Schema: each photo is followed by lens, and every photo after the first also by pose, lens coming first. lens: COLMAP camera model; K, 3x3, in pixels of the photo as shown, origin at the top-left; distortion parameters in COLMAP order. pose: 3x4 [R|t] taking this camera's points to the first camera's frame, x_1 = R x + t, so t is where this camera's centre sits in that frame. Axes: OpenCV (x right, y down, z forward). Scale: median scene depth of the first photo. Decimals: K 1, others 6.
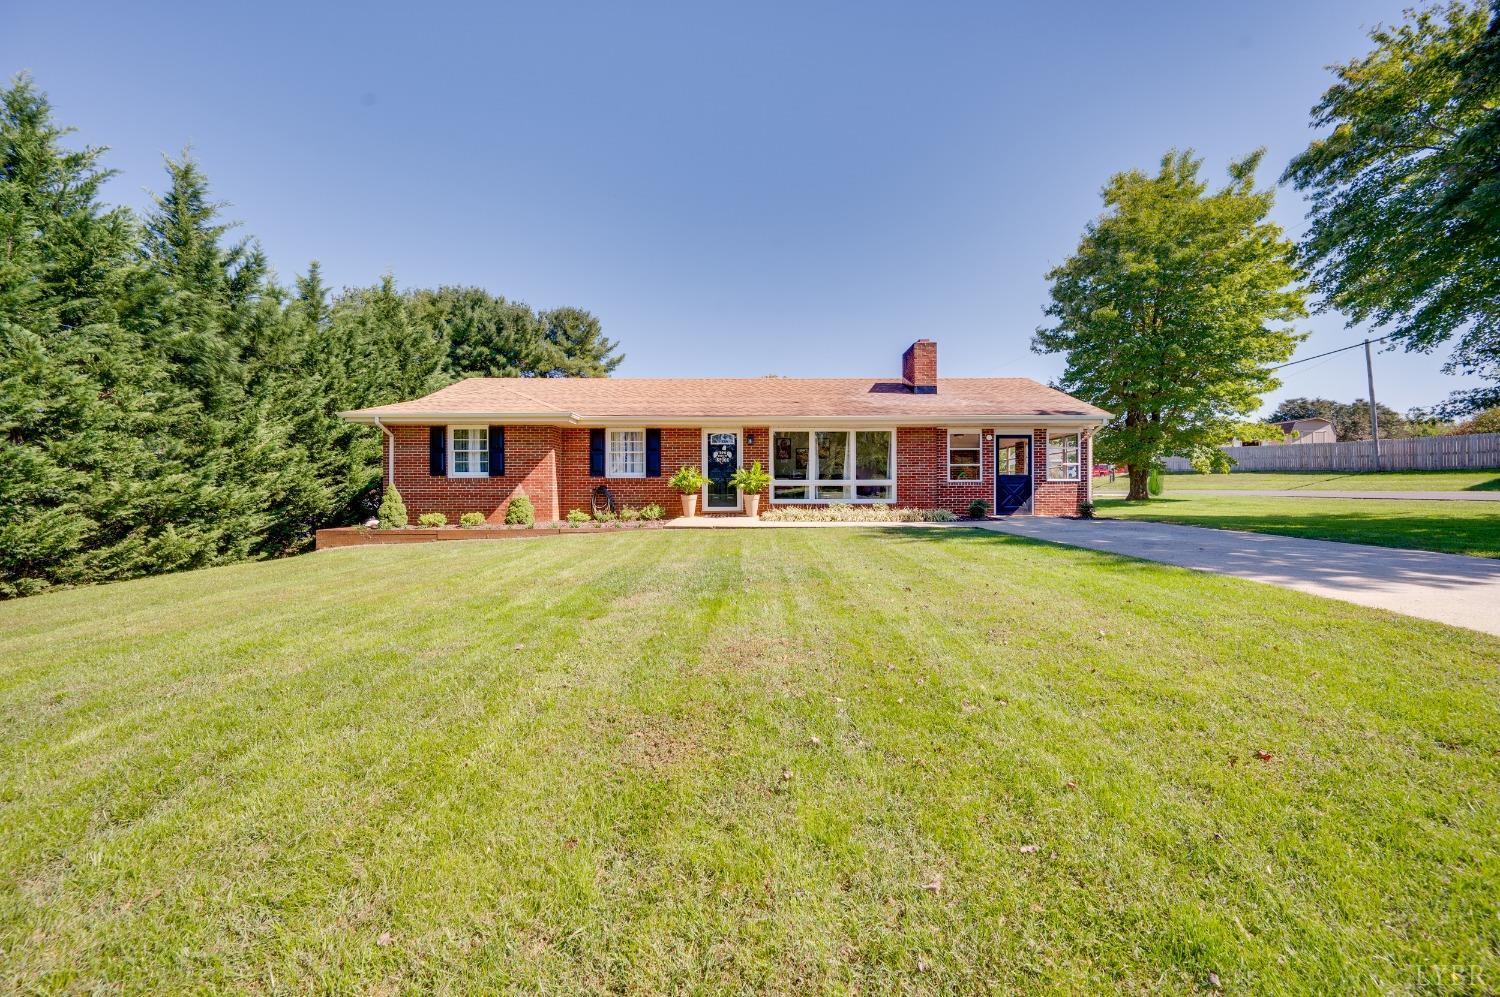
lens RADIAL K [[624.2, 0, 750.0], [0, 624.2, 498.5], [0, 0, 1]] dist [-0.000889, -0.000173]
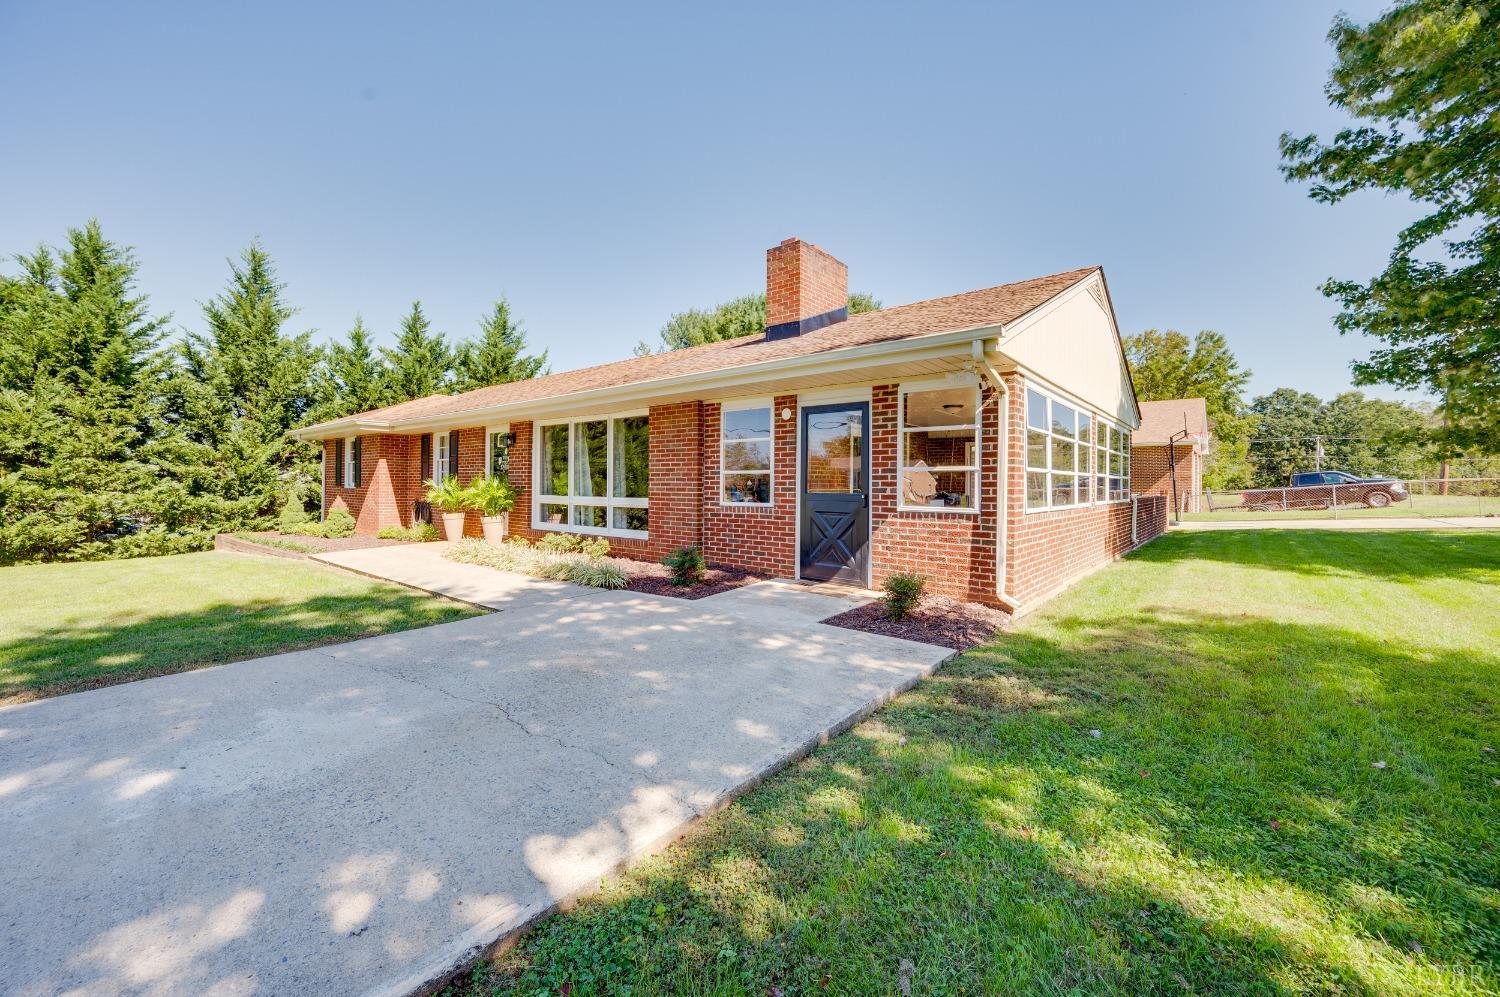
lens RADIAL K [[584.5, 0, 750.0], [0, 584.5, 498.5], [0, 0, 1]] dist [0.000078, 0.000013]
pose [[0.766302, 0.022040, -0.642103, 0.659797], [-0.012605, 0.999735, 0.019273, -0.042335], [0.642357, -0.006676, 0.766376, 0.652913]]
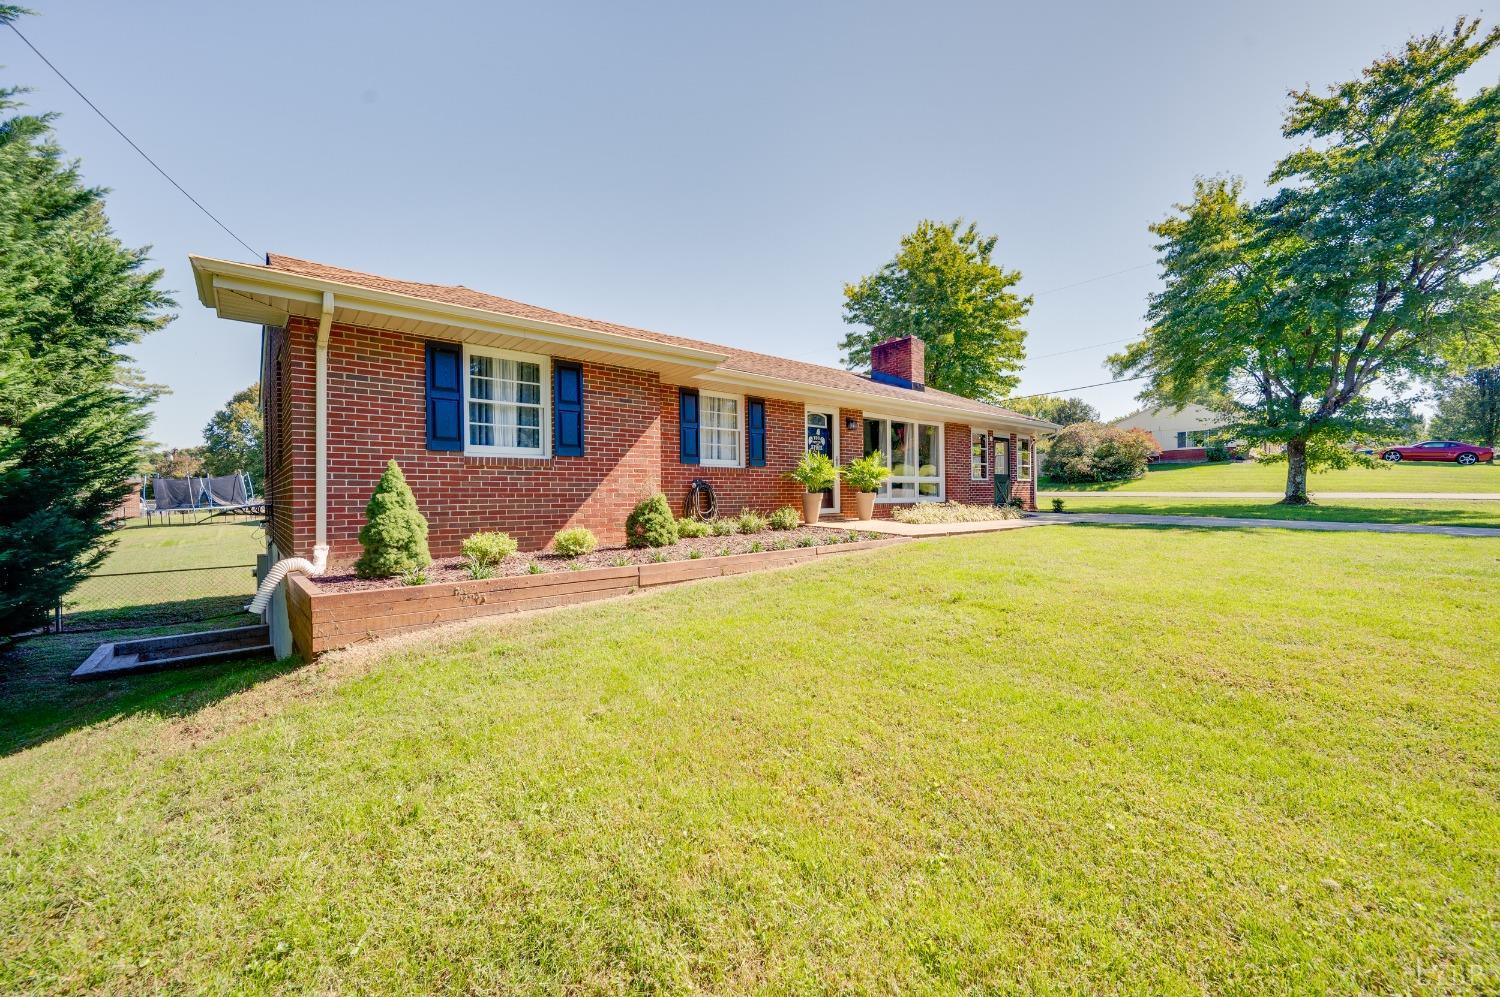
lens RADIAL K [[624.2, 0, 750.0], [0, 624.2, 498.5], [0, 0, 1]] dist [-0.000889, -0.000173]
pose [[0.724531, -0.005290, 0.689222, -0.635488], [0.001313, 0.999979, 0.006294, -0.004595], [-0.689241, -0.003655, 0.724523, 0.508081]]
